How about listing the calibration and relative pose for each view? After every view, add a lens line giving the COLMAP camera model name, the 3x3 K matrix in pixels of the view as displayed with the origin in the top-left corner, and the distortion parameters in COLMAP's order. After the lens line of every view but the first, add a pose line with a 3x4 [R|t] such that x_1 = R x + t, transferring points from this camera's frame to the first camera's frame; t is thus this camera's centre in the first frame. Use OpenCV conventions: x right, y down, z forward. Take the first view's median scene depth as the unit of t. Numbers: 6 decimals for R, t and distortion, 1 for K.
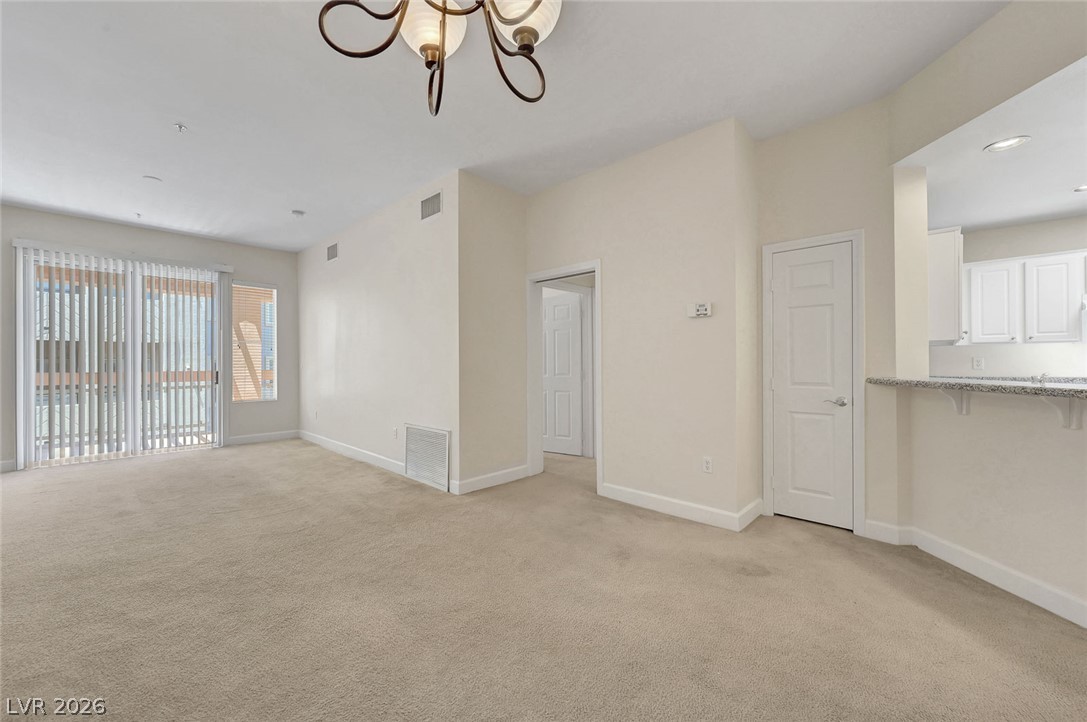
lens RADIAL K [[434.7, 0, 542.3], [0, 434.7, 354.0], [0, 0, 1]] dist [0.000366, 0.000101]
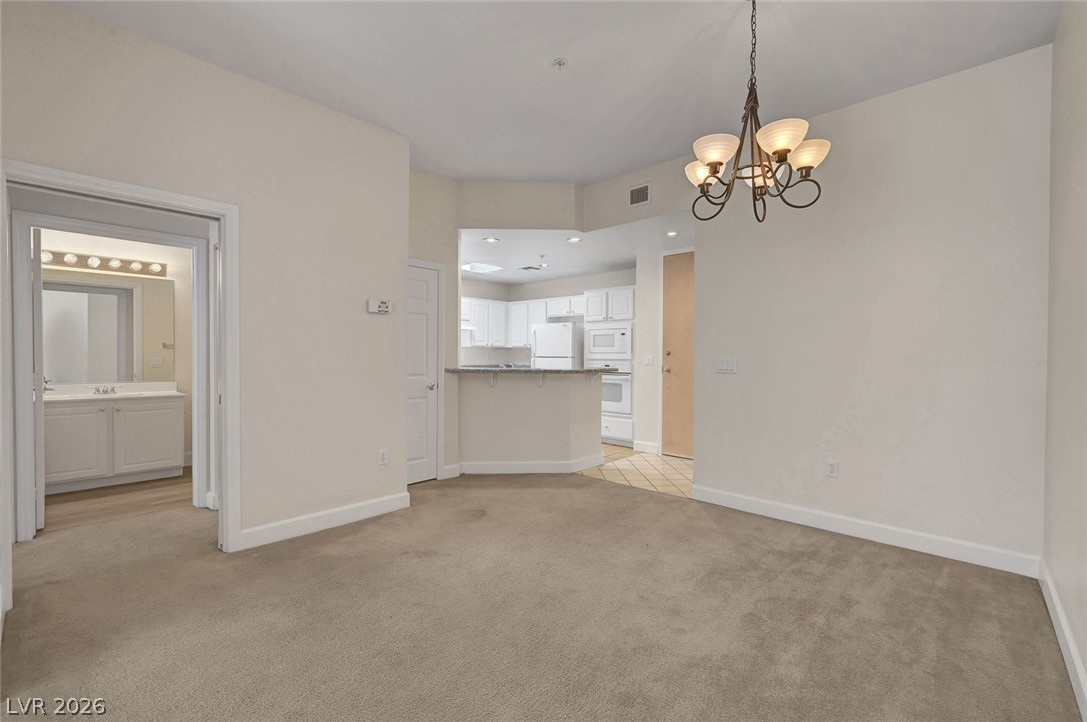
lens RADIAL K [[464.6, 0, 543.5], [0, 464.6, 361.0], [0, 0, 1]] dist [0.000519, 0.000063]
pose [[-0.021458, -0.007939, 0.999738, -0.608590], [-0.018705, 0.999797, 0.007538, 0.008910], [-0.999595, -0.018539, -0.021602, 0.536432]]
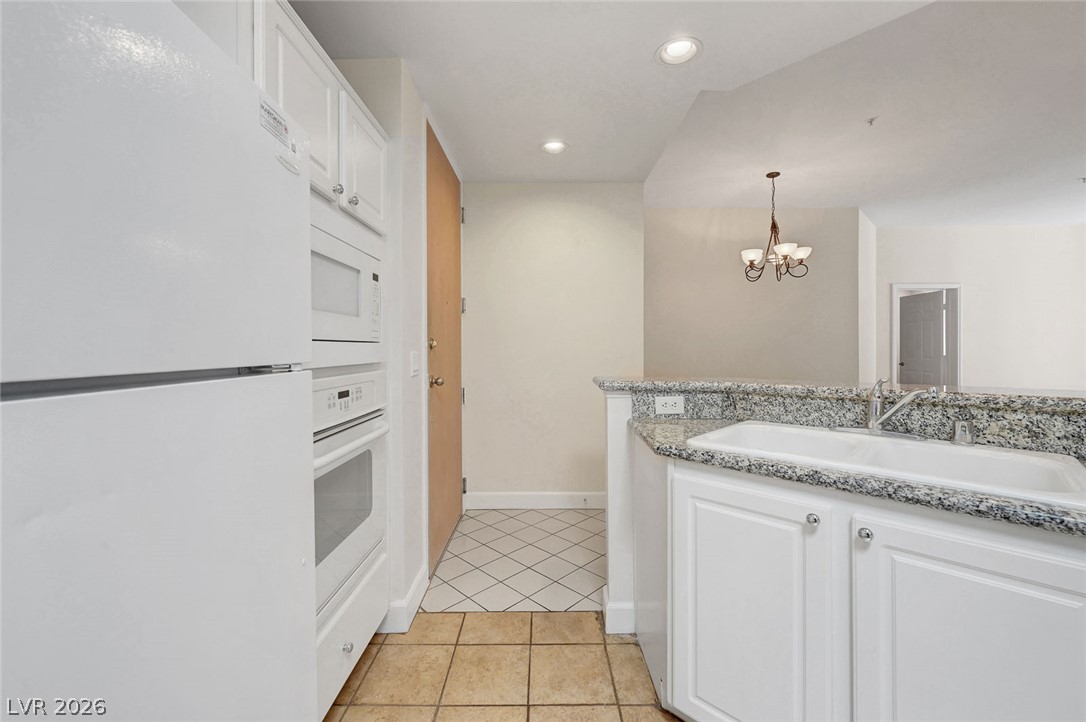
lens RADIAL K [[434.3, 0, 541.8], [0, 434.3, 354.1], [0, 0, 1]] dist [0.000366, 0.000101]
pose [[-0.728446, 0.017630, -0.684877, 1.116691], [0.019588, 0.999796, 0.004901, 0.001865], [0.684823, -0.009845, -0.728643, 0.661441]]
